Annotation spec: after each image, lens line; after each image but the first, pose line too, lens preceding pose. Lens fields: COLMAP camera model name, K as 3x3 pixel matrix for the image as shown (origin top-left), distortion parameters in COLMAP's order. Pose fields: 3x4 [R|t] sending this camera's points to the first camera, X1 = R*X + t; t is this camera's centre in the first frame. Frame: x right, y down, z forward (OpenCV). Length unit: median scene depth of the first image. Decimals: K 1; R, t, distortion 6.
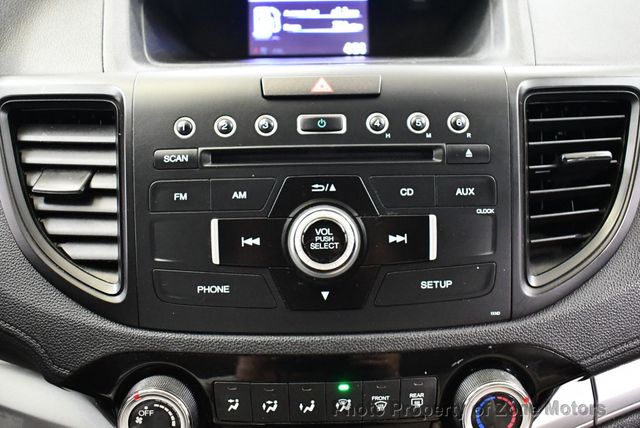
lens RADIAL K [[649.6, 0, 322.5], [0, 649.6, 219.0], [0, 0, 1]] dist [-0.094756, 0.000000]
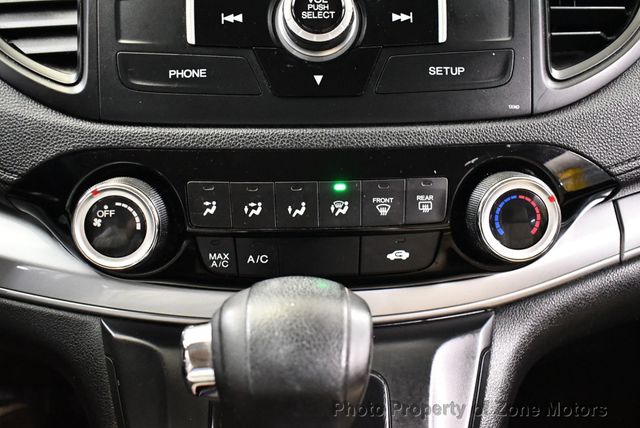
lens RADIAL K [[649.6, 0, 320.2], [0, 649.6, 208.8], [0, 0, 1]] dist [-0.094756, 0.000000]
pose [[0.999605, 0.002496, 0.027999, -0.016794], [-0.002905, 0.999889, 0.014579, 0.273654], [-0.027960, -0.014655, 0.999502, 0.140492]]
